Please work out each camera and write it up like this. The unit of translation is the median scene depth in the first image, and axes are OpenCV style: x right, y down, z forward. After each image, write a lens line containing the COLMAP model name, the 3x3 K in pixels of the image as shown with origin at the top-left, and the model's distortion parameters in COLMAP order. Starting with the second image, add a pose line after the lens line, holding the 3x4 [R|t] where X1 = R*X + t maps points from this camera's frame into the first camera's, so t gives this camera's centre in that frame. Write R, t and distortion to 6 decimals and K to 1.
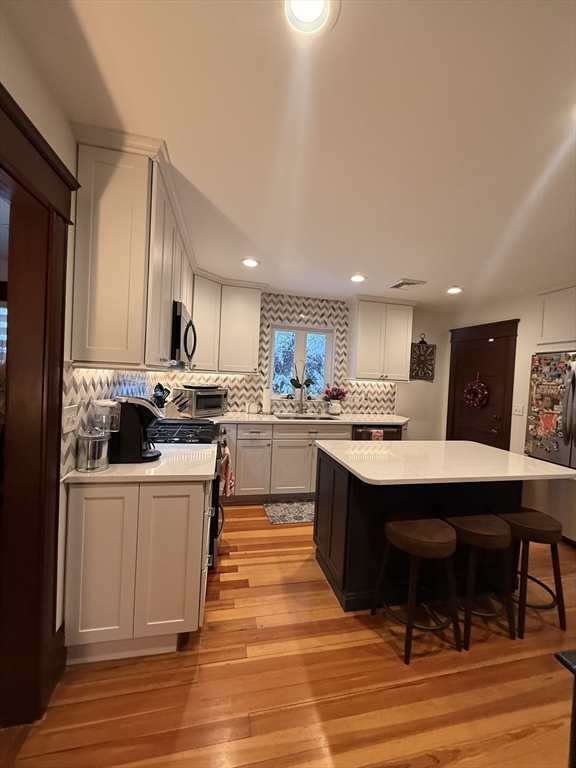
lens RADIAL K [[304.1, 0, 287.0], [0, 304.1, 380.8], [0, 0, 1]] dist [-0.000181, -0.000053]
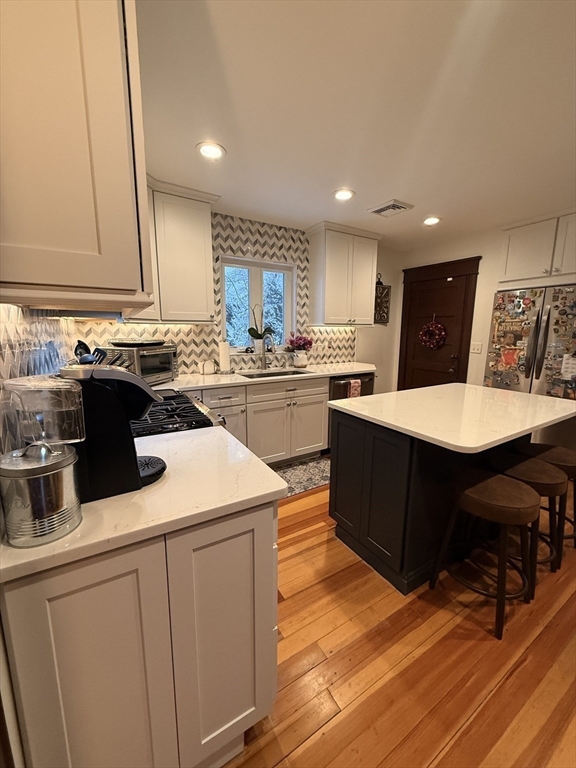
lens RADIAL K [[304.1, 0, 287.0], [0, 304.1, 380.8], [0, 0, 1]] dist [-0.000181, -0.000053]
pose [[0.947446, -0.095874, 0.305210, -0.160651], [0.046805, 0.985313, 0.164218, 0.004072], [-0.316472, -0.141303, 0.938019, 0.189840]]
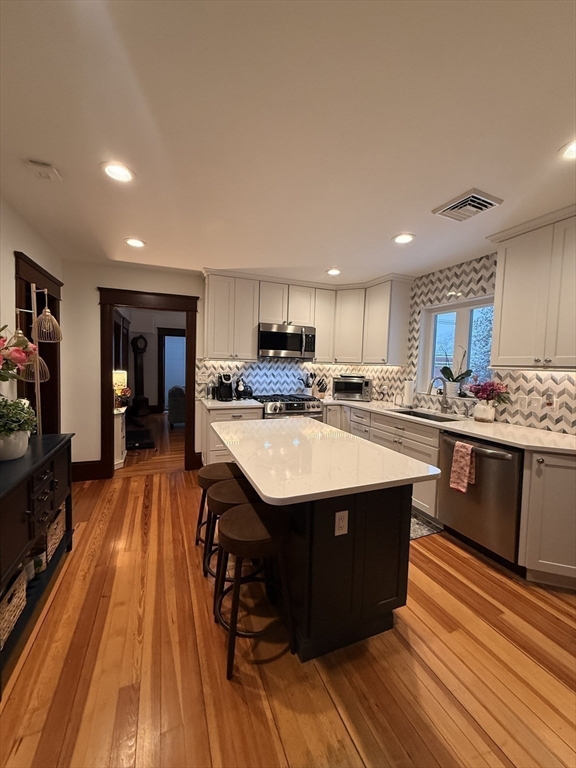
lens RADIAL K [[304.1, 0, 287.0], [0, 304.1, 380.8], [0, 0, 1]] dist [-0.000181, -0.000053]
pose [[0.168280, 0.013608, -0.985645, 0.792252], [-0.036823, 0.999294, 0.007509, 0.034004], [0.985051, 0.035031, 0.168663, 0.469381]]
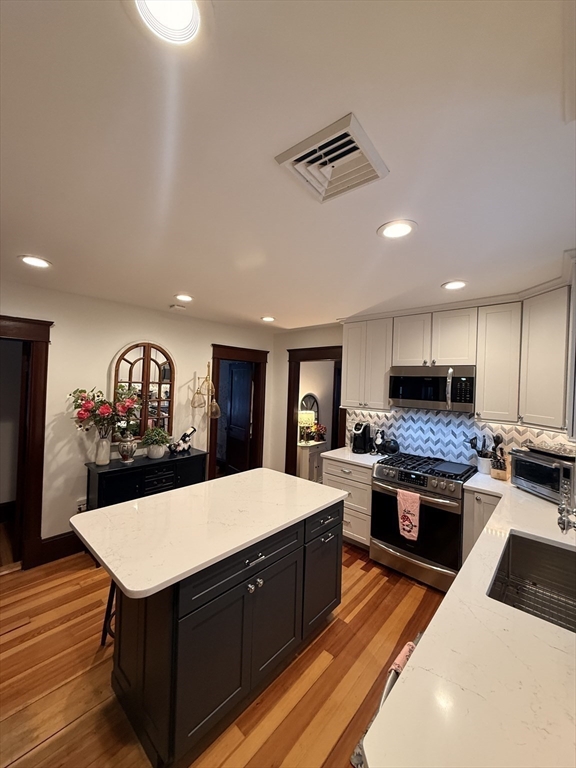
lens RADIAL K [[304.1, 0, 287.0], [0, 304.1, 380.8], [0, 0, 1]] dist [-0.000181, -0.000053]
pose [[-0.811768, -0.078758, -0.578645, 0.510708], [-0.082178, 0.996410, -0.020334, -0.063941], [0.578169, 0.031046, -0.815326, 1.053777]]
